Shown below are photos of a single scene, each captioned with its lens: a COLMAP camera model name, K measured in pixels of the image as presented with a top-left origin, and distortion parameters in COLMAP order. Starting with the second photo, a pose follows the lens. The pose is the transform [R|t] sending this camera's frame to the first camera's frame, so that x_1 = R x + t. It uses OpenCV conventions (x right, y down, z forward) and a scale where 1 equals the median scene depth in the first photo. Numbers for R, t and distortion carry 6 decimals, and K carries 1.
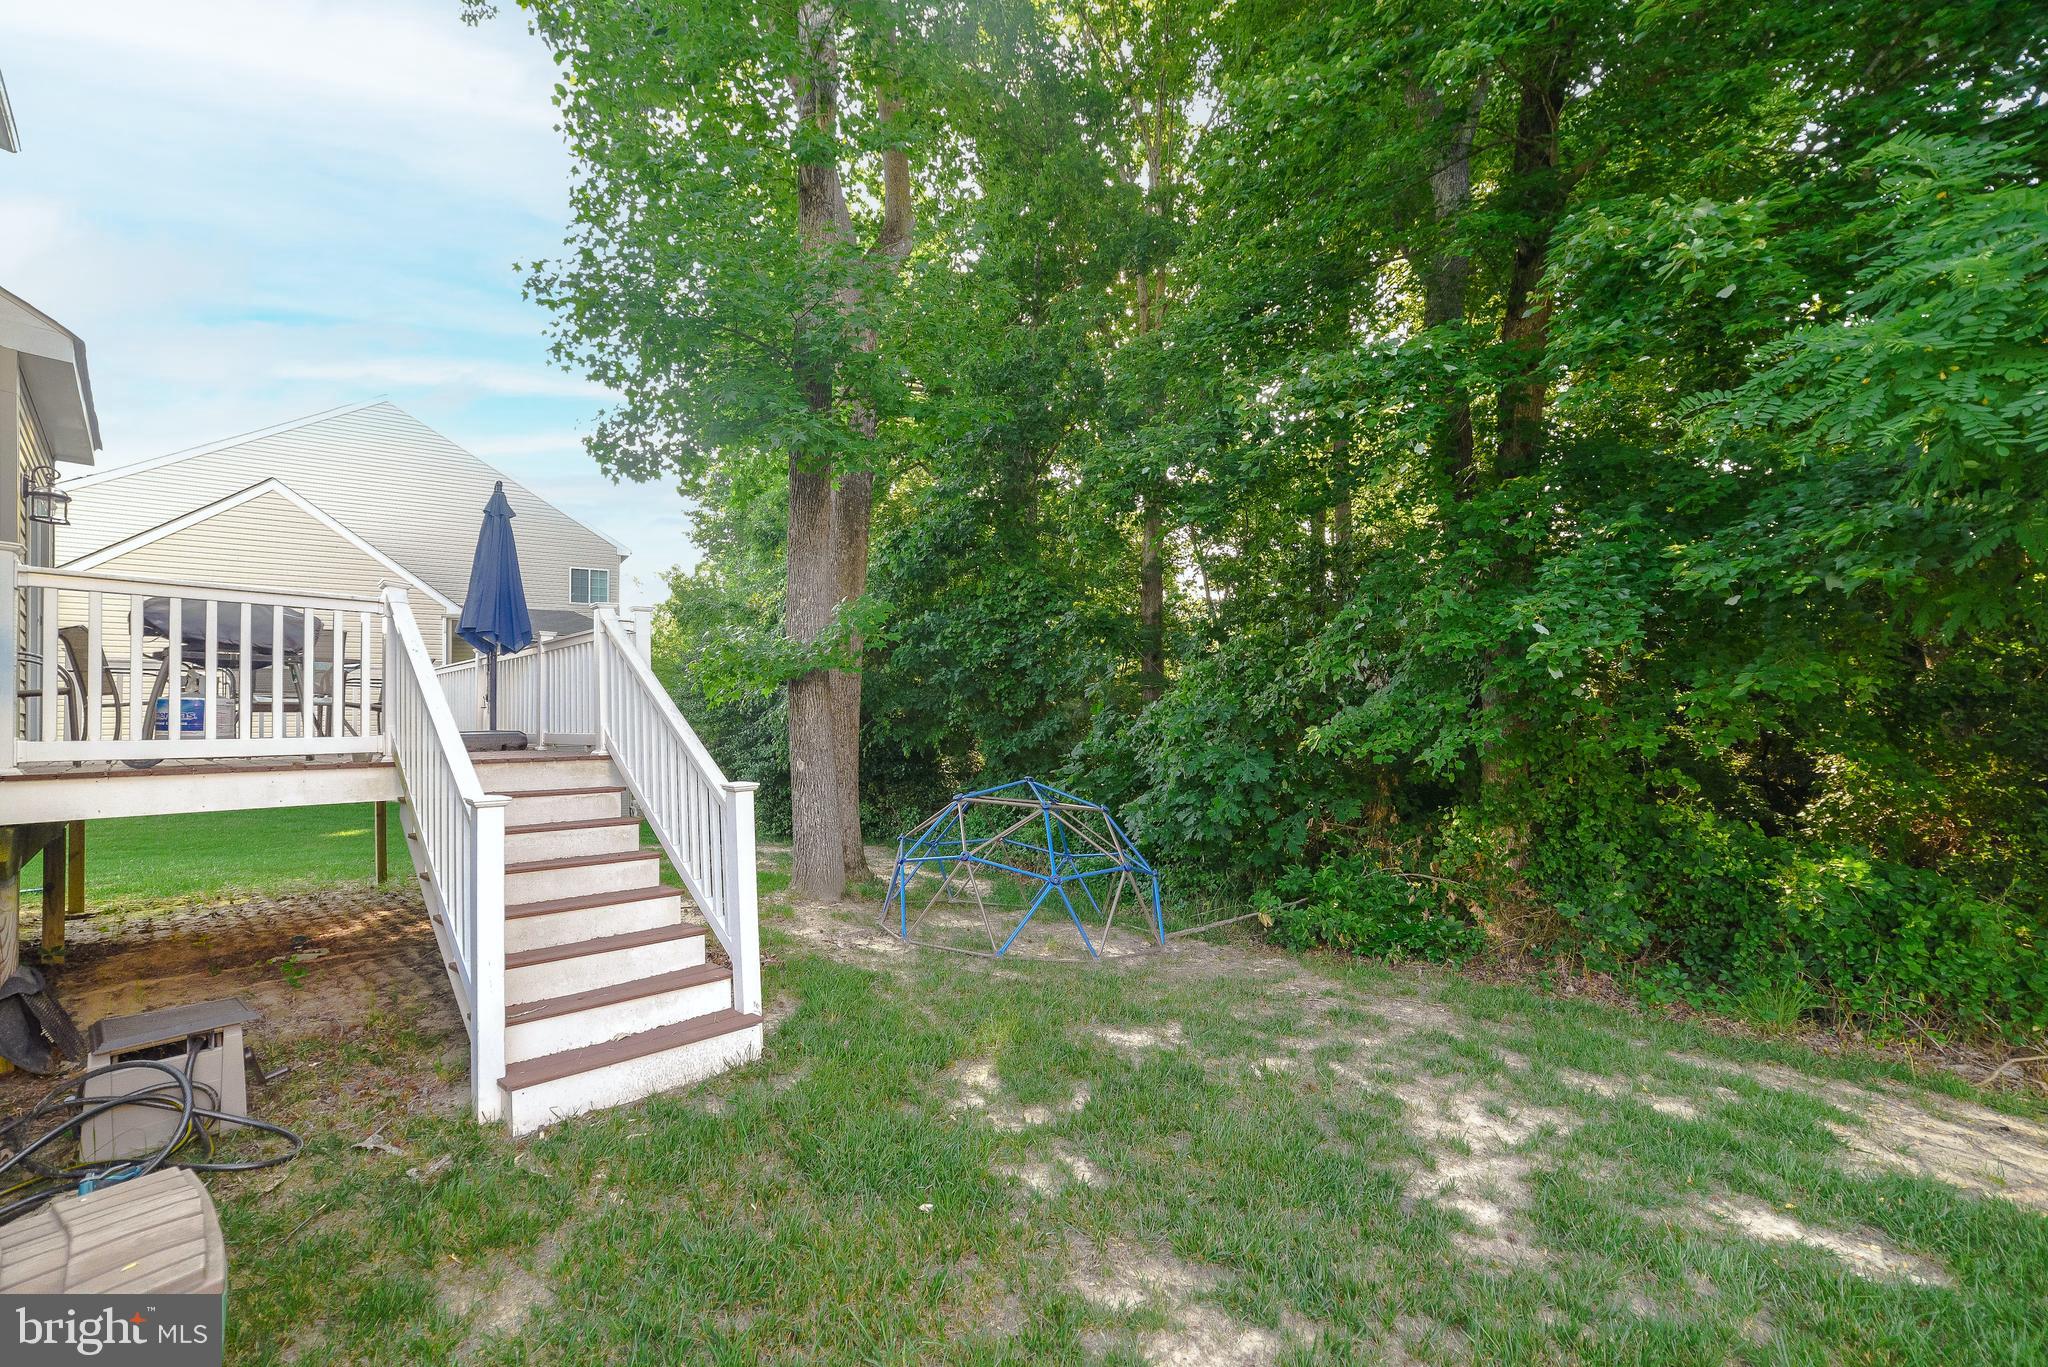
lens RADIAL K [[884.2, 0, 1024.0], [0, 884.2, 683.5], [0, 0, 1]] dist [-0.001438, -0.000071]
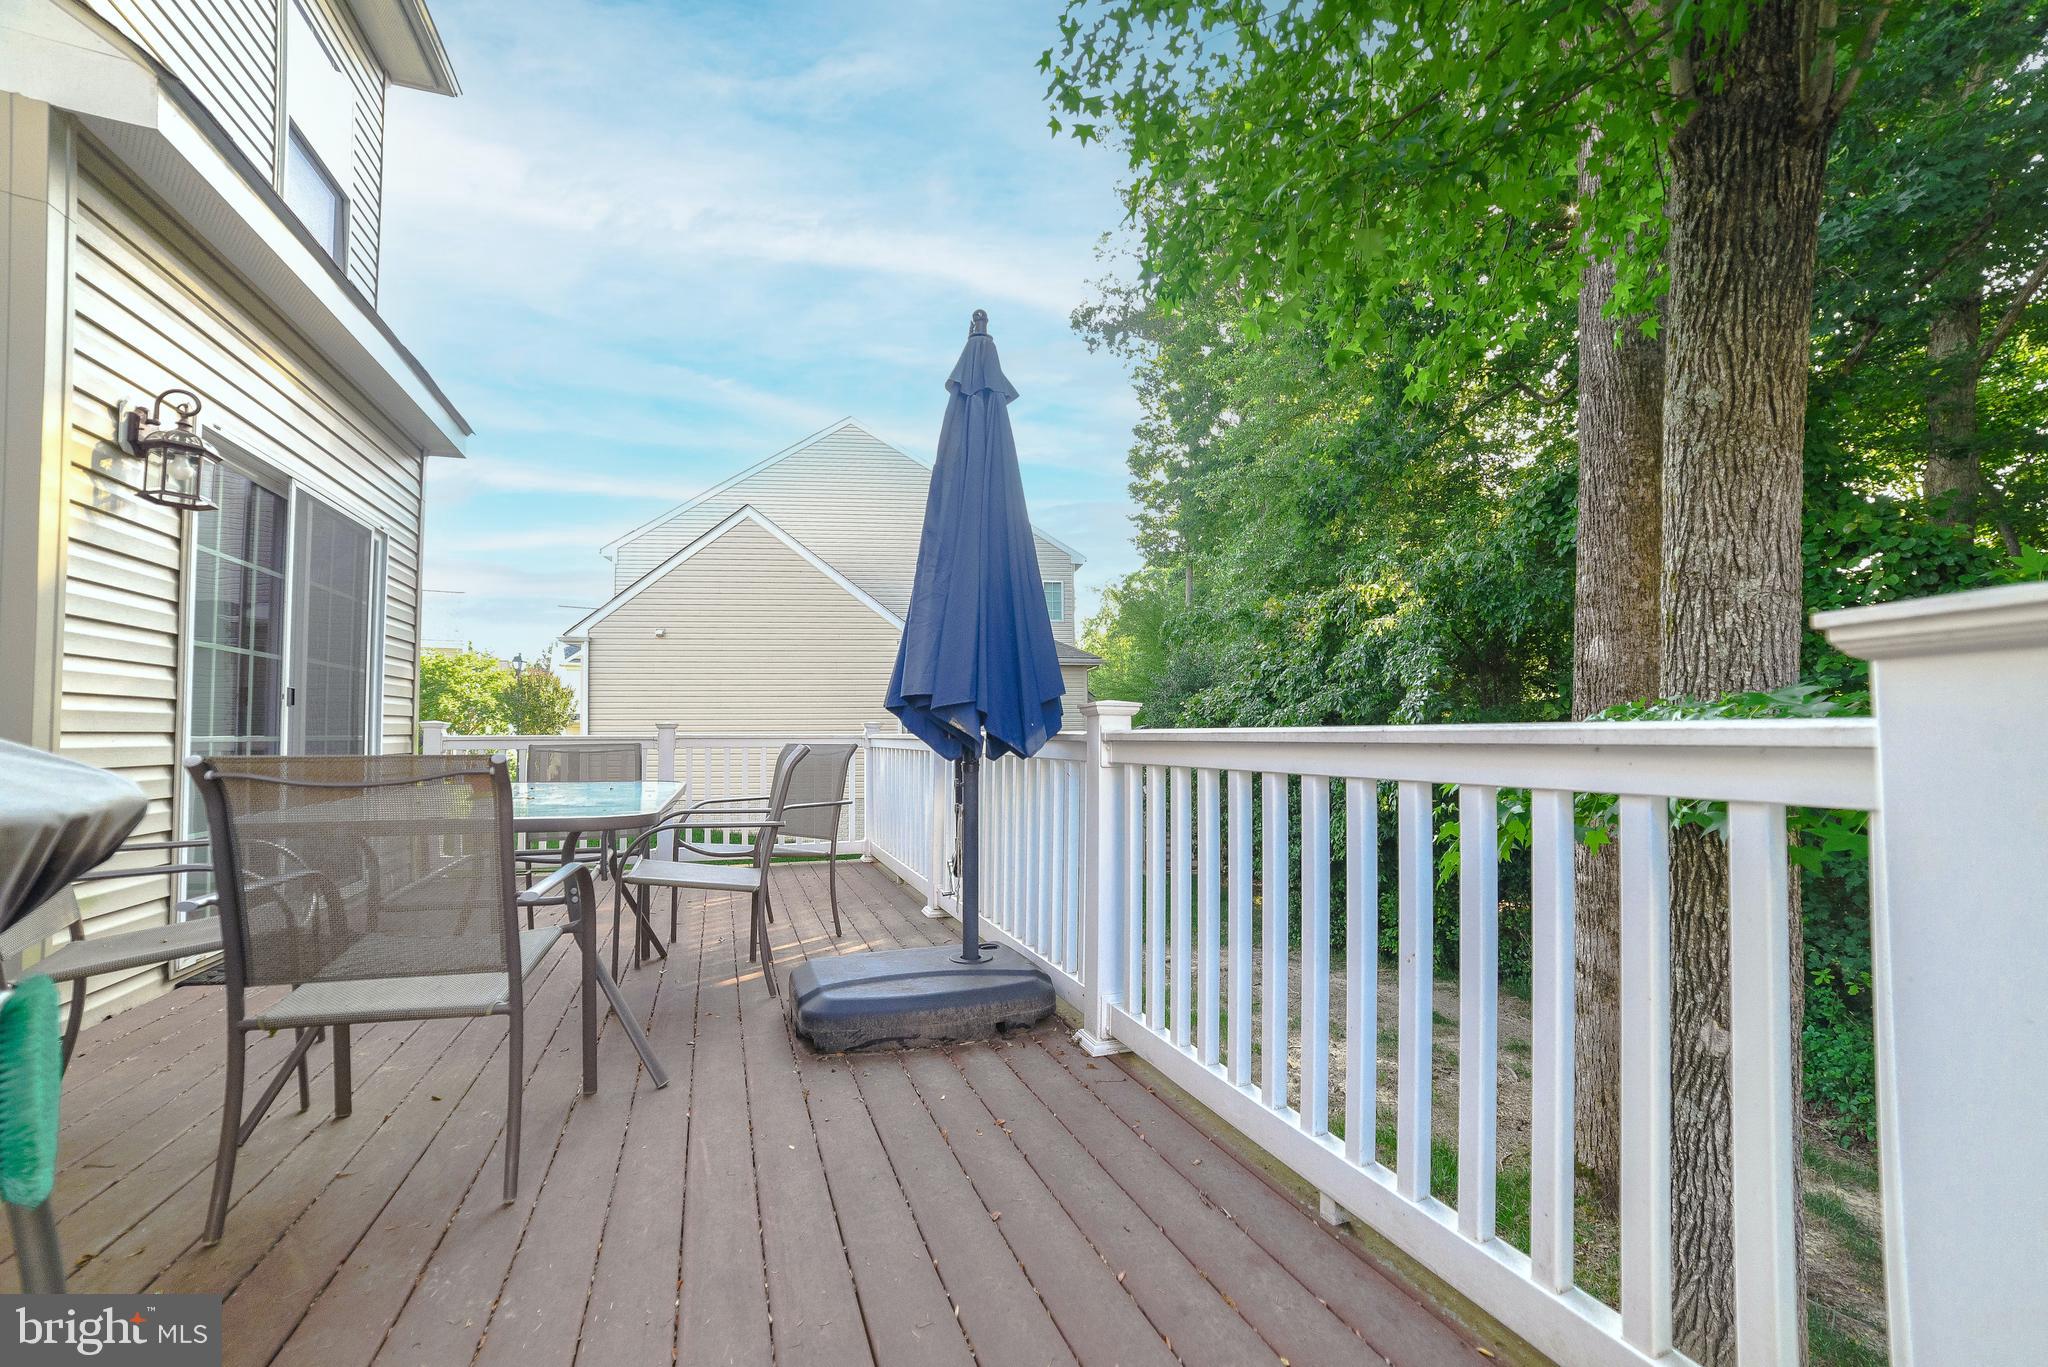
lens RADIAL K [[798.7, 0, 1023.6], [0, 798.7, 716.7], [0, 0, 1]] dist [-0.000190, 0.000031]
pose [[0.902670, 0.017316, -0.429986, -0.443413], [-0.001034, 0.999275, 0.038070, -0.065329], [0.430333, -0.033920, 0.902033, 0.718571]]
